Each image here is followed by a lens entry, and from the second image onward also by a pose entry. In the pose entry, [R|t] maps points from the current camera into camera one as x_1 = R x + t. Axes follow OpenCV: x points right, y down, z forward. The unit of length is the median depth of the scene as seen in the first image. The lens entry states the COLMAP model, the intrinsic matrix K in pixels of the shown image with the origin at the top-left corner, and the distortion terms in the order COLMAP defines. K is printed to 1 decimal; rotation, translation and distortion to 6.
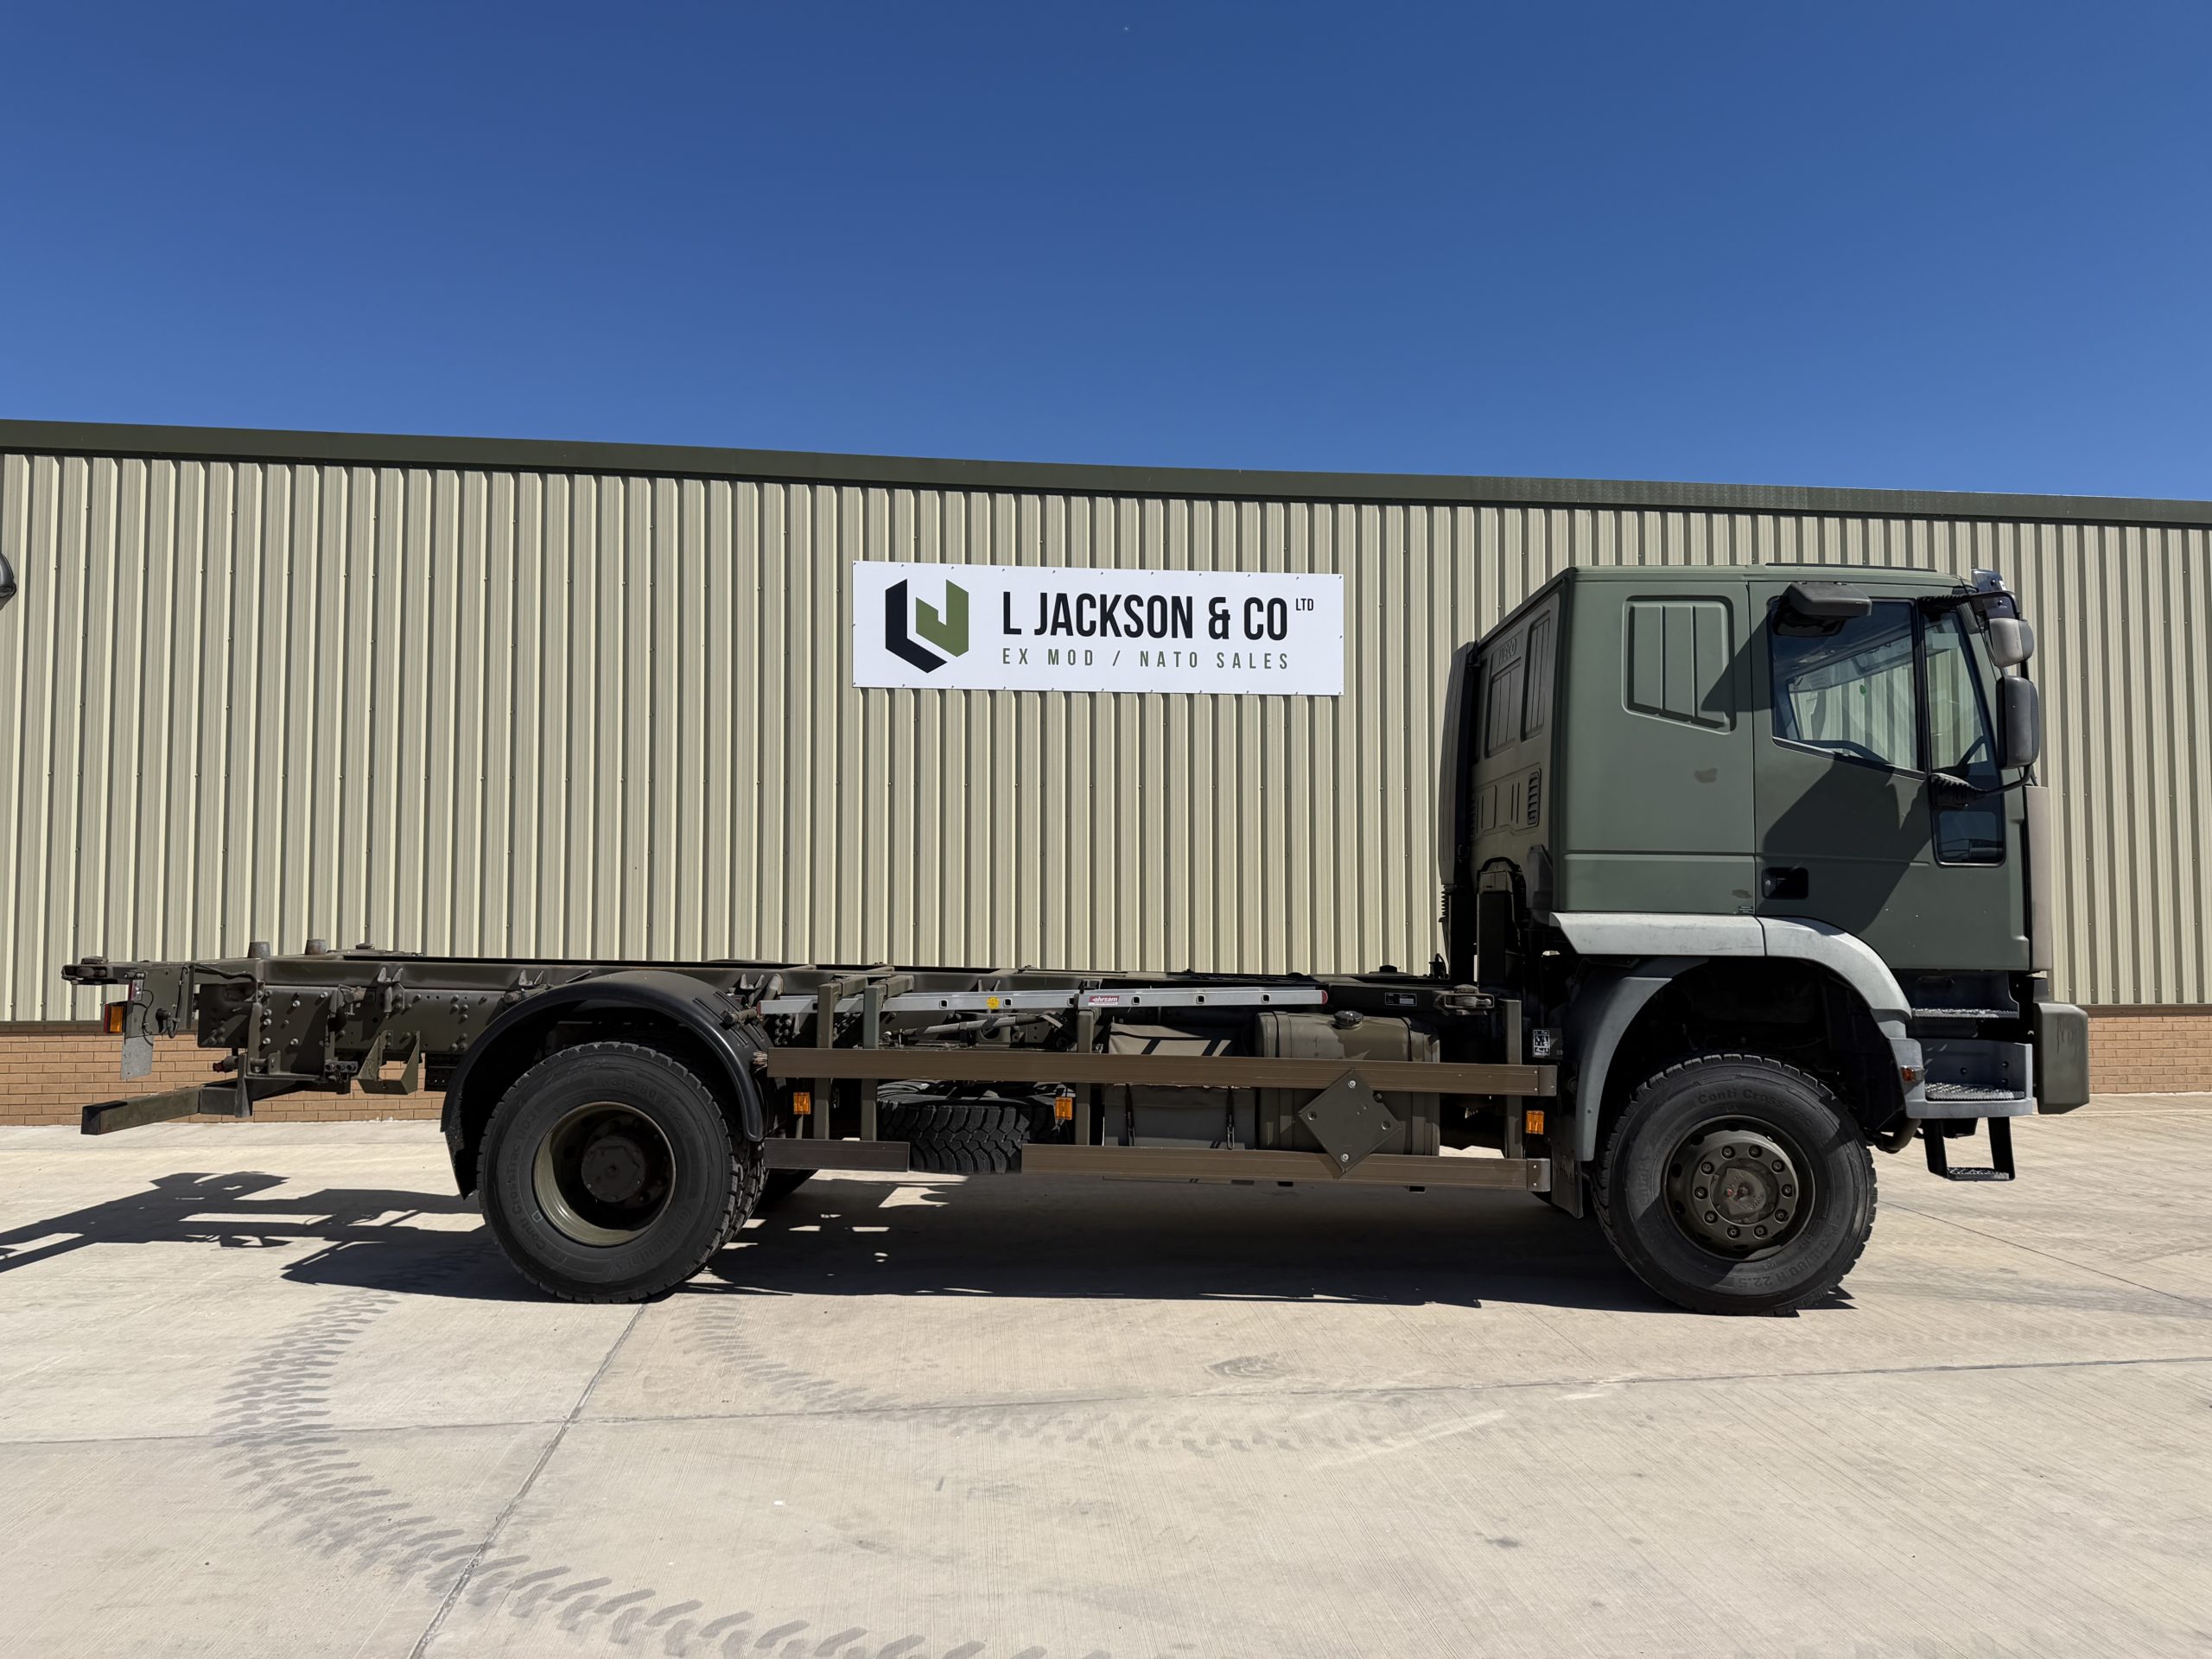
lens RADIAL K [[1549.5, 0, 1103.8], [0, 1549.5, 812.4], [0, 0, 1]] dist [0.034181, -0.034790]
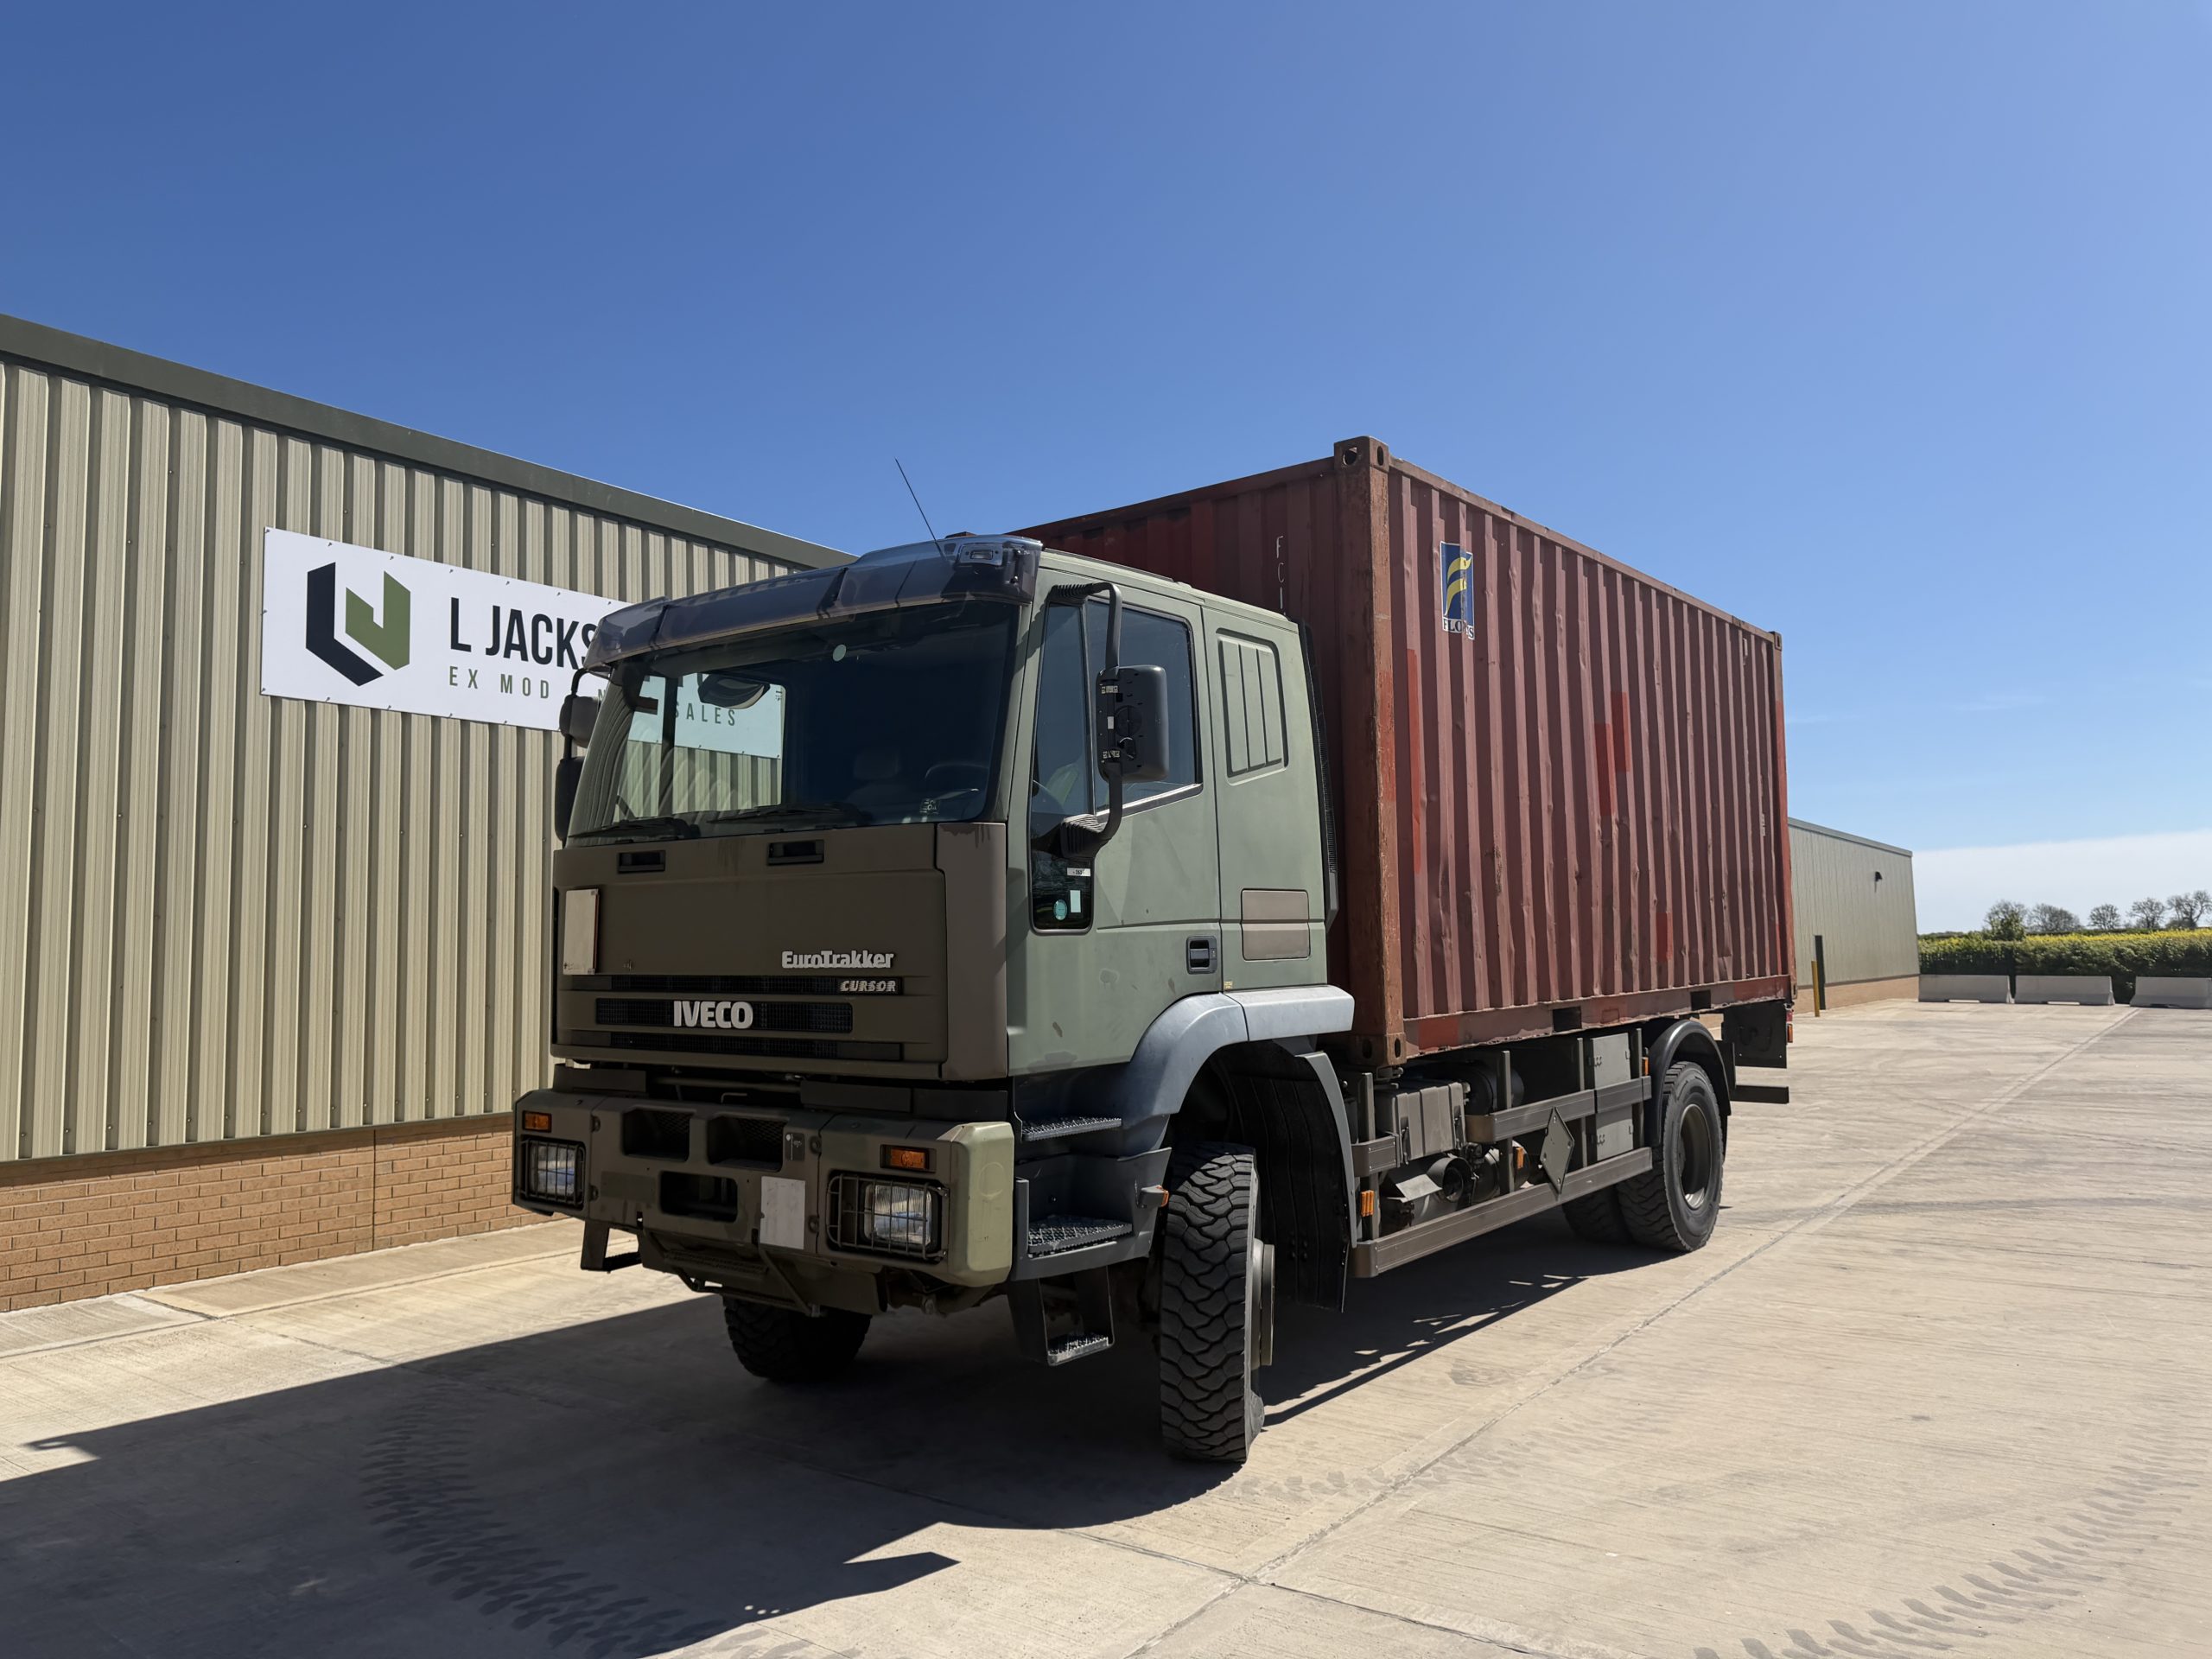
lens RADIAL K [[1549.5, 0, 1126.1], [0, 1549.5, 842.2], [0, 0, 1]] dist [0.034181, -0.034790]
pose [[0.678452, 0.043199, 0.733373, -0.805957], [-0.024515, 0.999045, -0.036169, 0.013437], [-0.734235, 0.006560, 0.678863, 0.360967]]
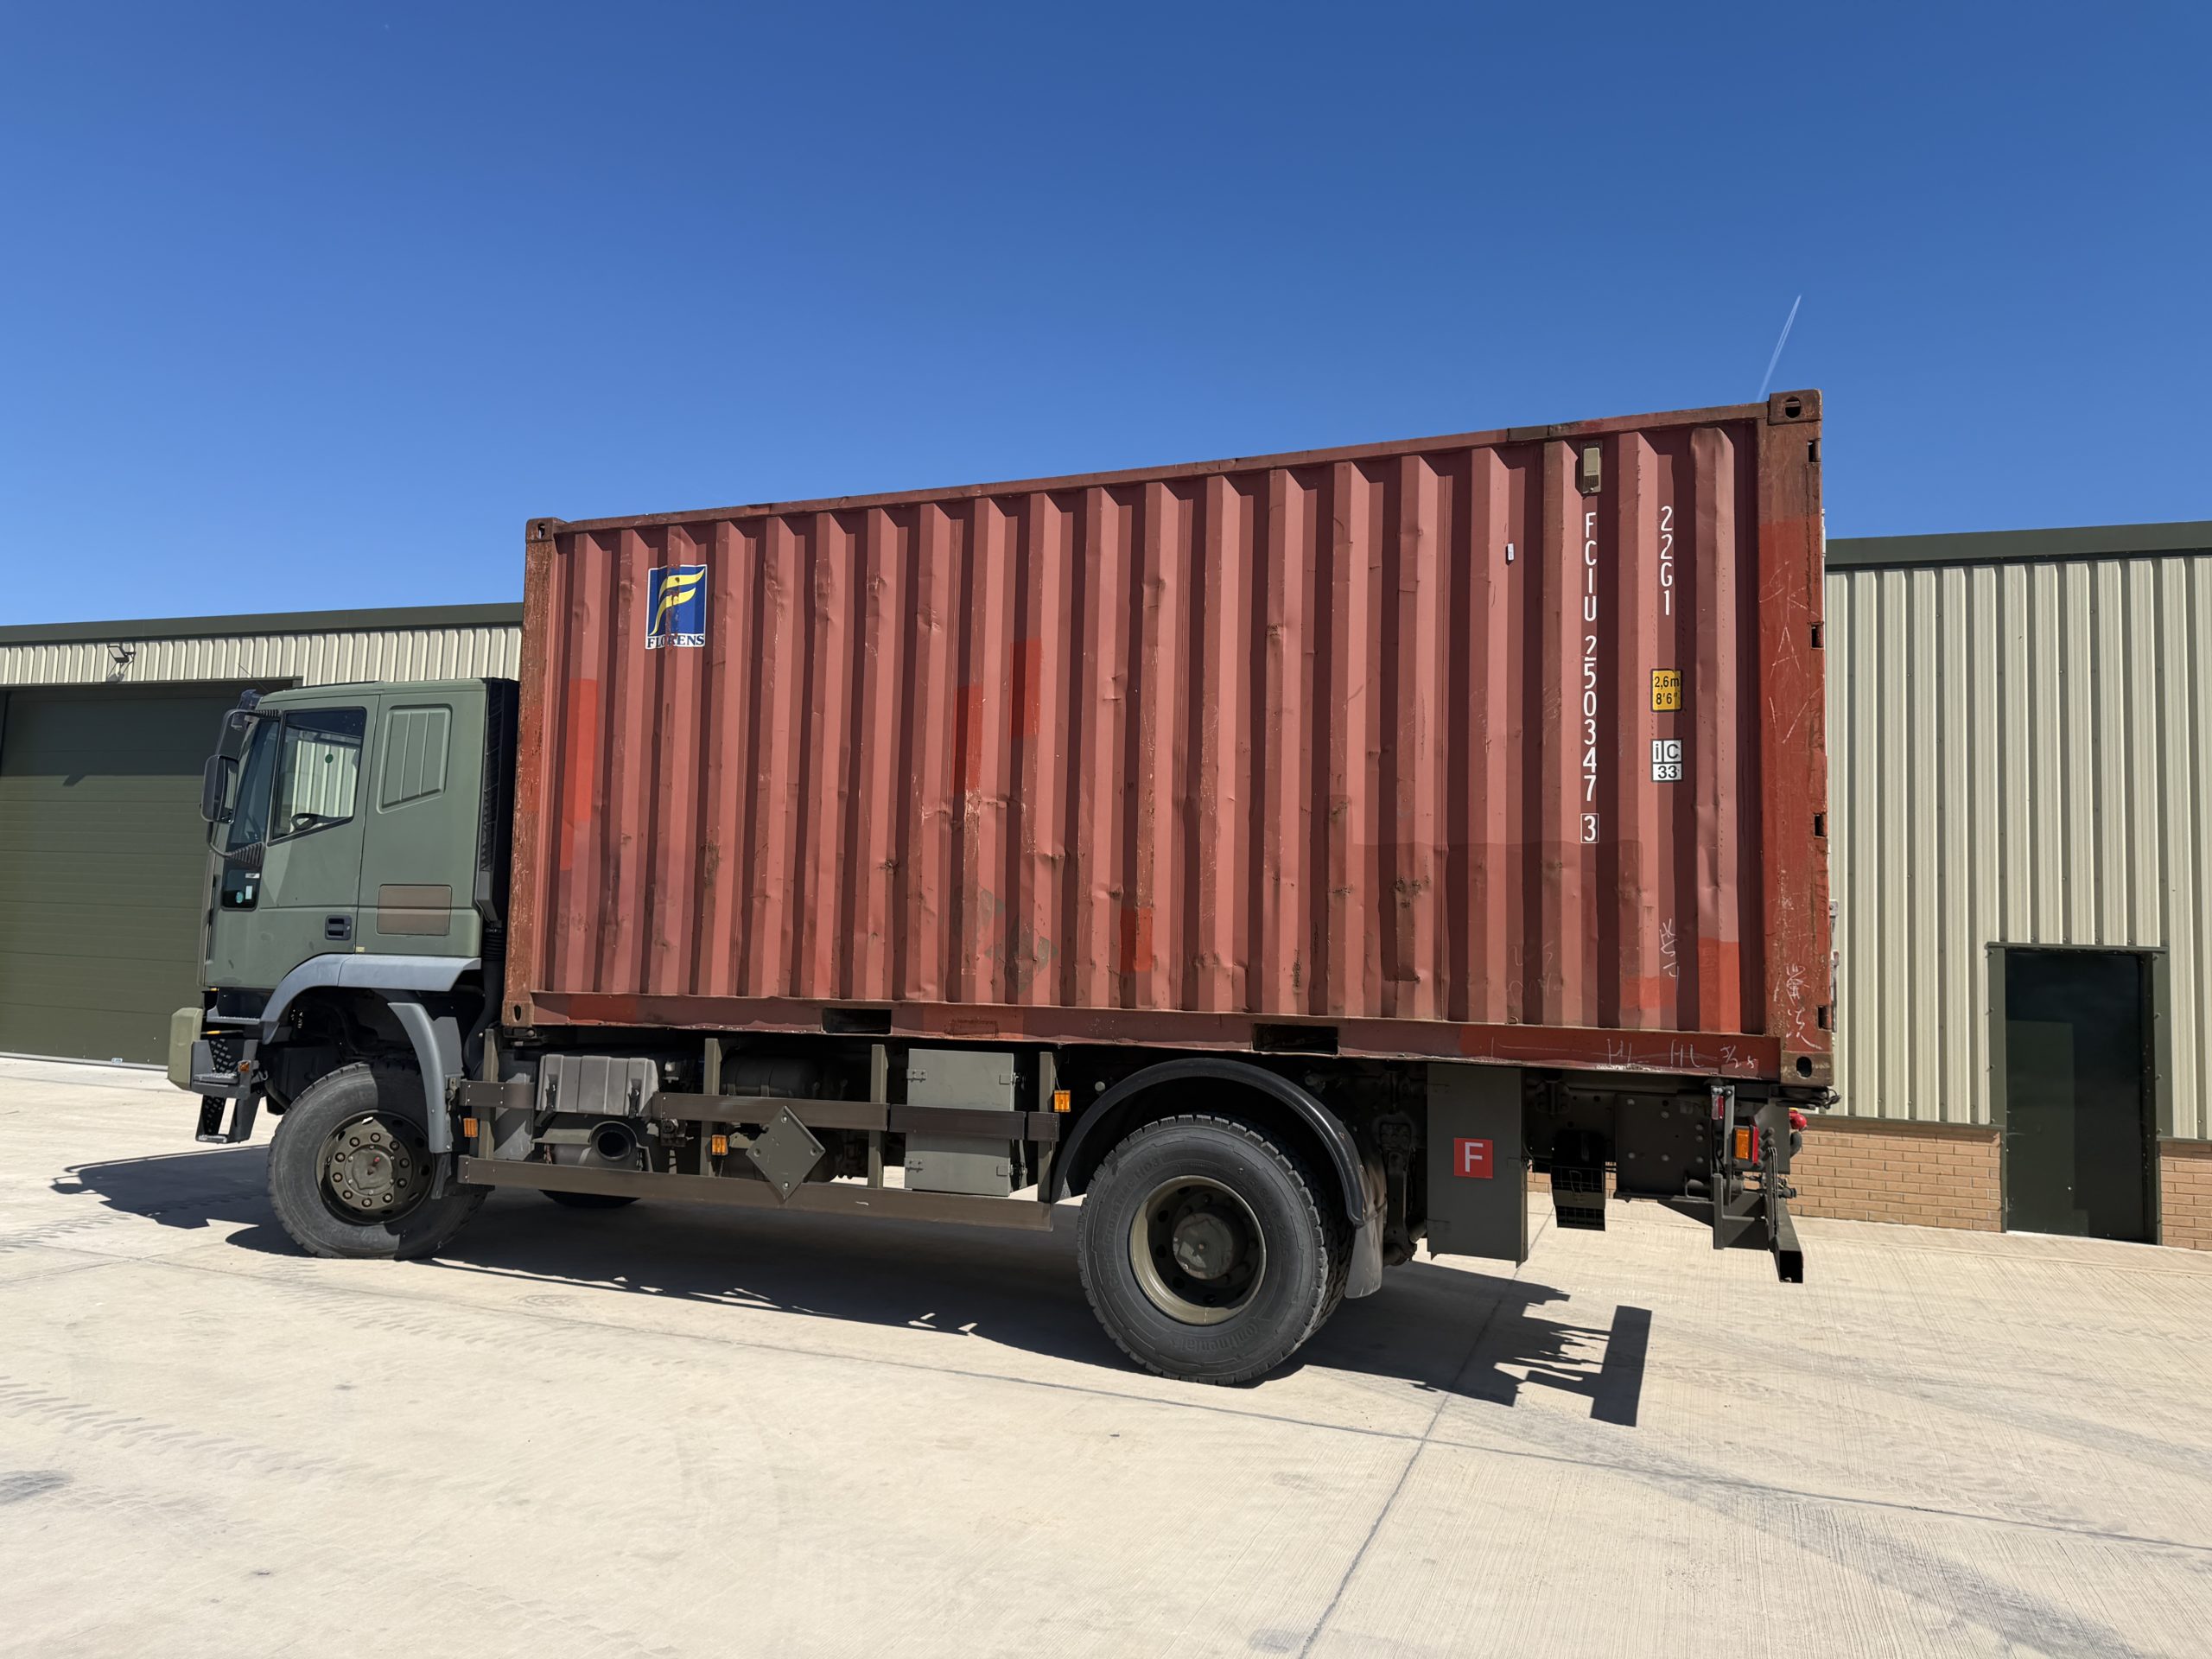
lens RADIAL K [[1549.5, 0, 1122.9], [0, 1549.5, 882.1], [0, 0, 1]] dist [0.034181, -0.034790]
pose [[0.902241, 0.010302, -0.431108, 0.945333], [-0.019711, 0.999655, -0.017364, 0.015209], [0.430781, 0.024164, 0.902133, 0.015389]]
